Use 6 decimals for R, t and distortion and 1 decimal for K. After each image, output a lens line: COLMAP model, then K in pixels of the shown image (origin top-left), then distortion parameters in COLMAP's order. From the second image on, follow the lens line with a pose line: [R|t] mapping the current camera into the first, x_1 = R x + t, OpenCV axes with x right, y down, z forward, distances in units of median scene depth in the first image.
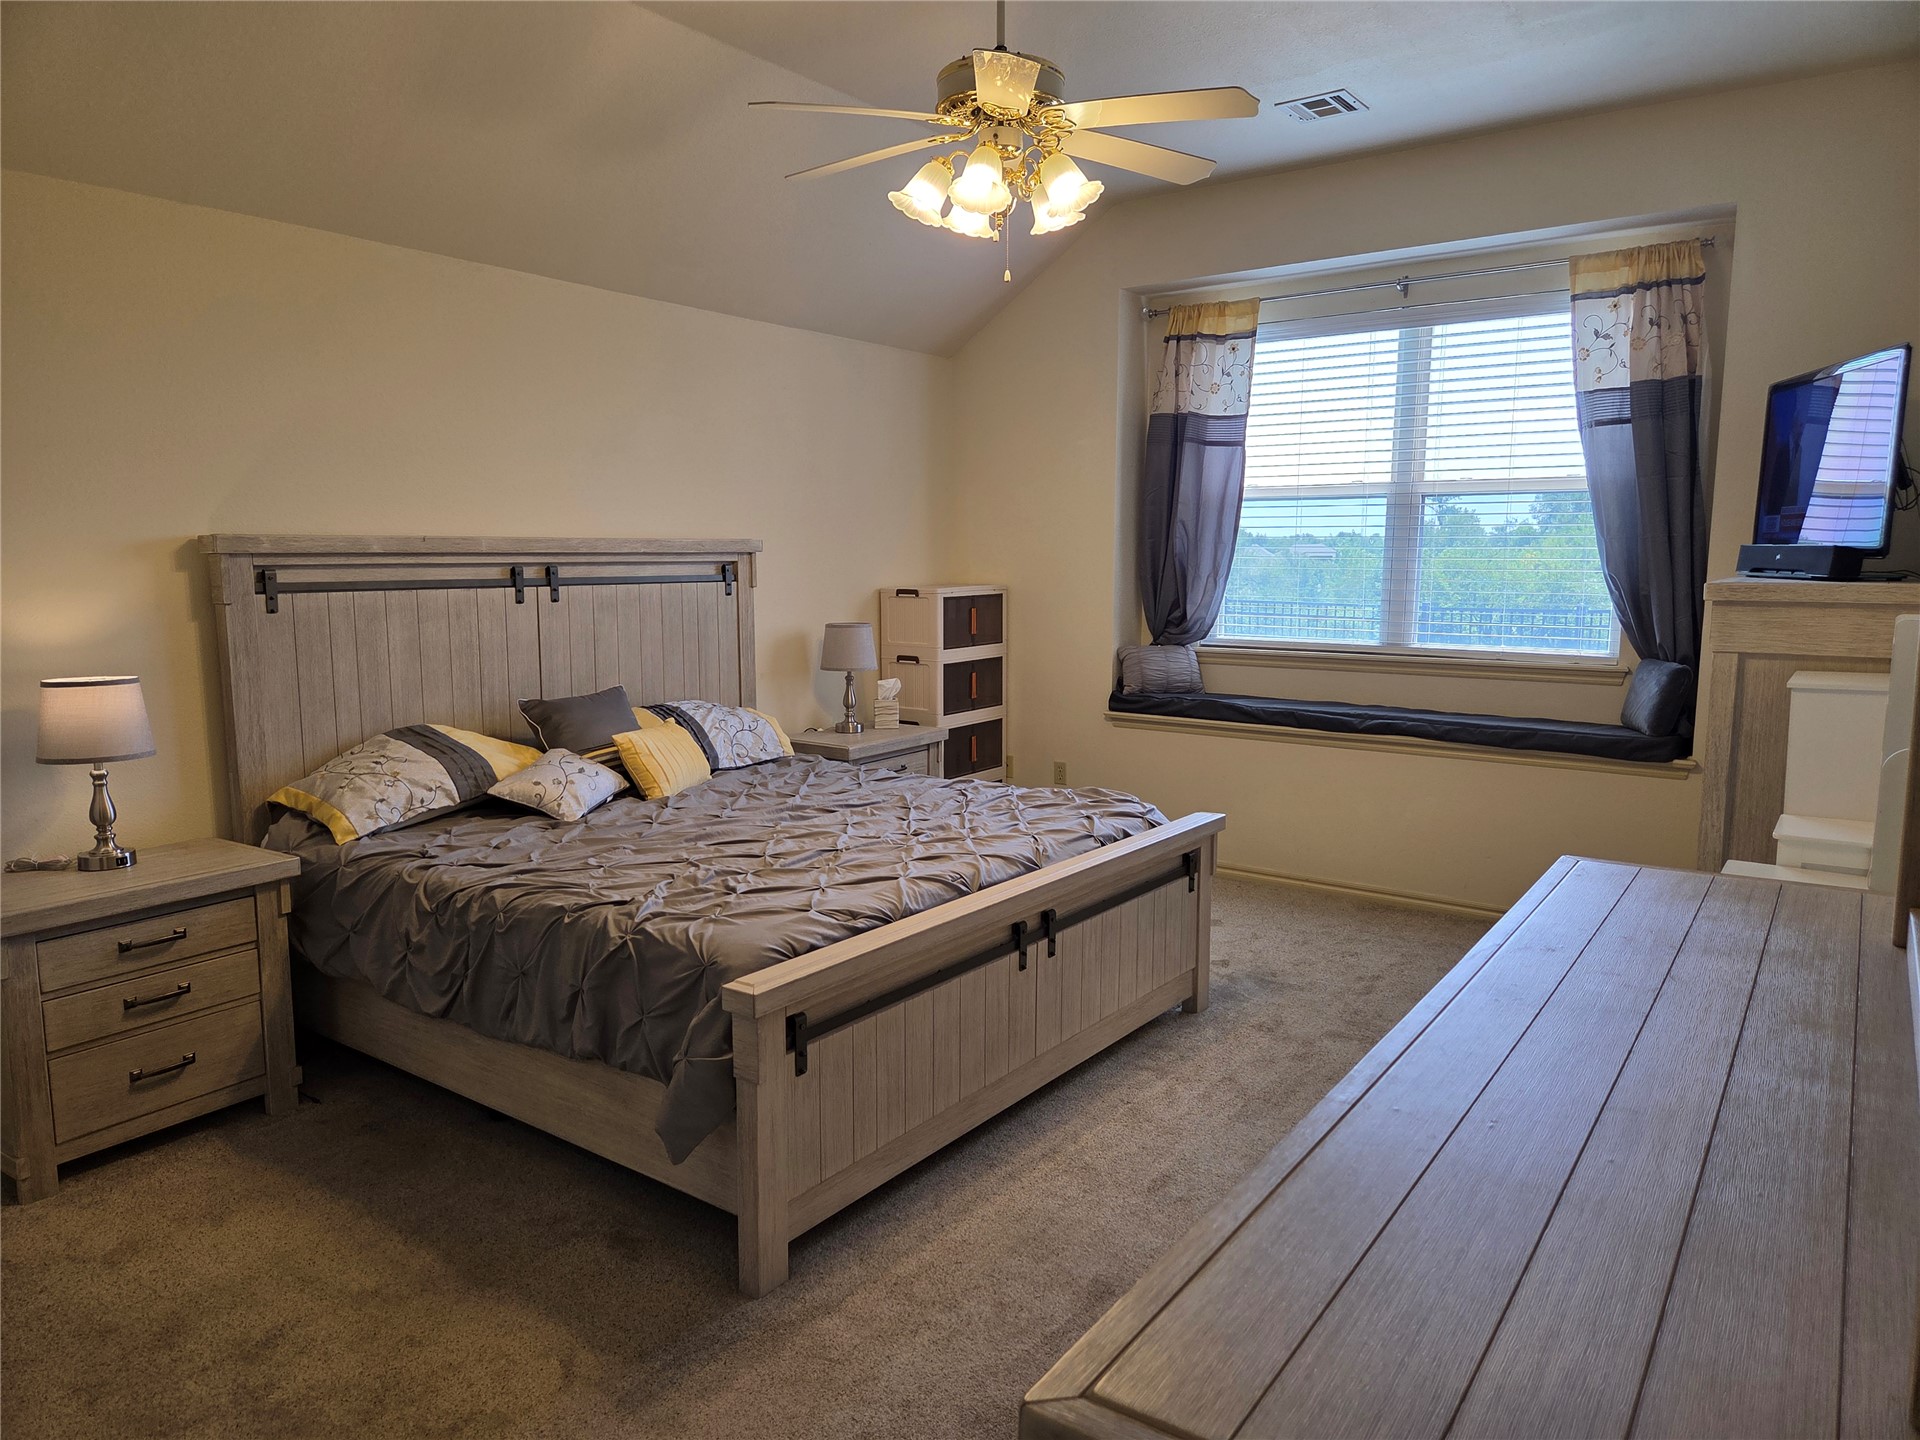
lens RADIAL K [[1274.9, 0, 960.0], [0, 1274.9, 720.0], [0, 0, 1]] dist [-0.004847, -0.060431]
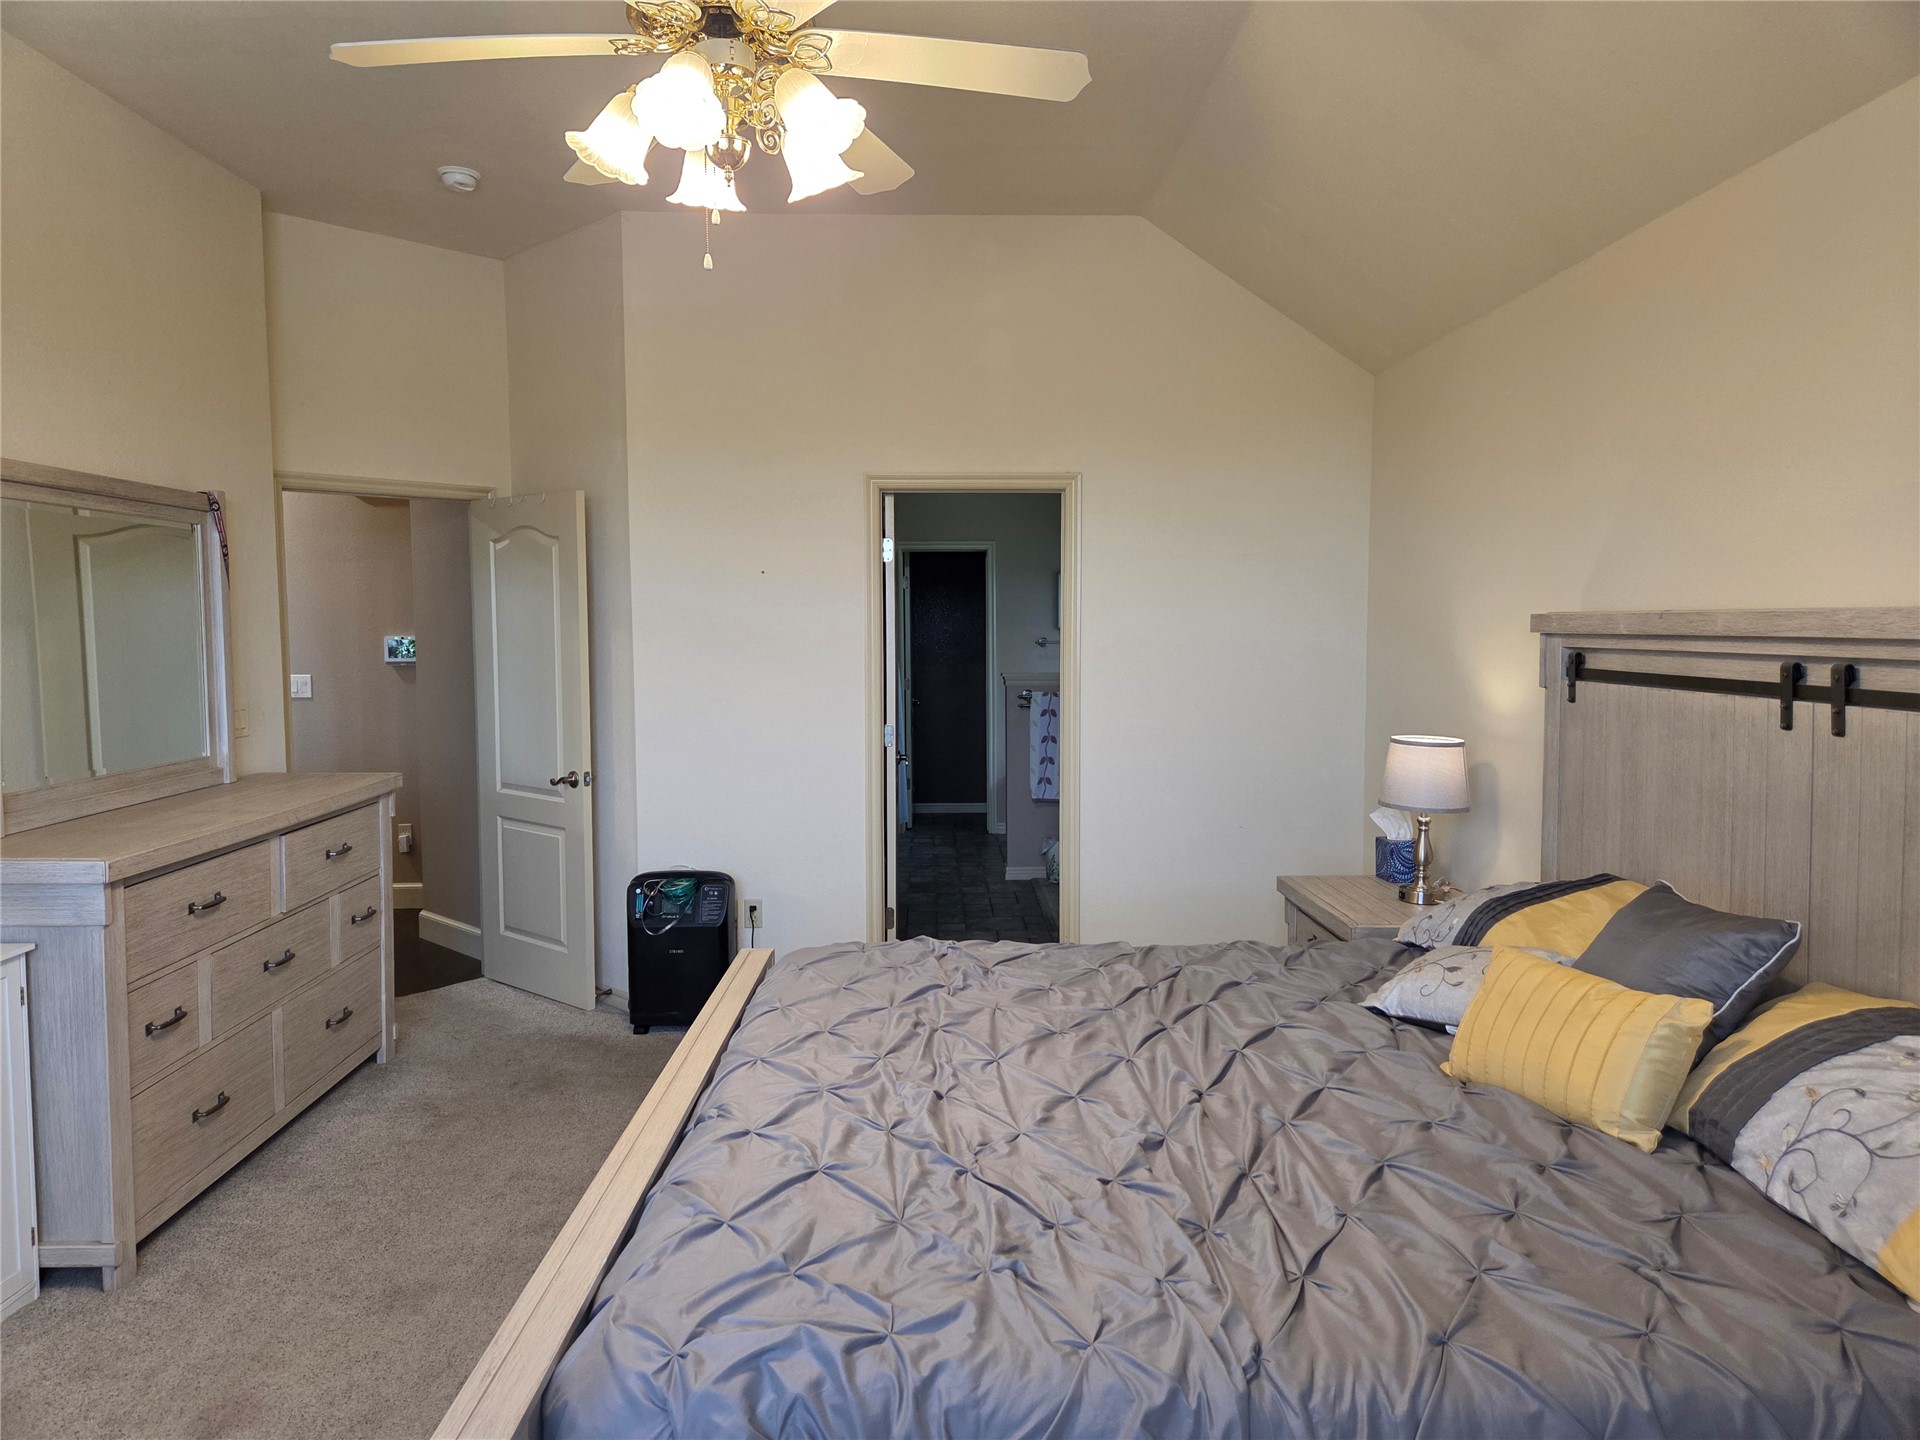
lens RADIAL K [[1309.8, 0, 960.0], [0, 1309.8, 720.0], [0, 0, 1]] dist [0.009649, -0.000805]
pose [[-0.775627, 0.048675, -0.629312, 0.135278], [-0.077067, 0.982259, 0.170959, -0.079843], [0.626469, 0.181100, -0.758116, 0.584891]]
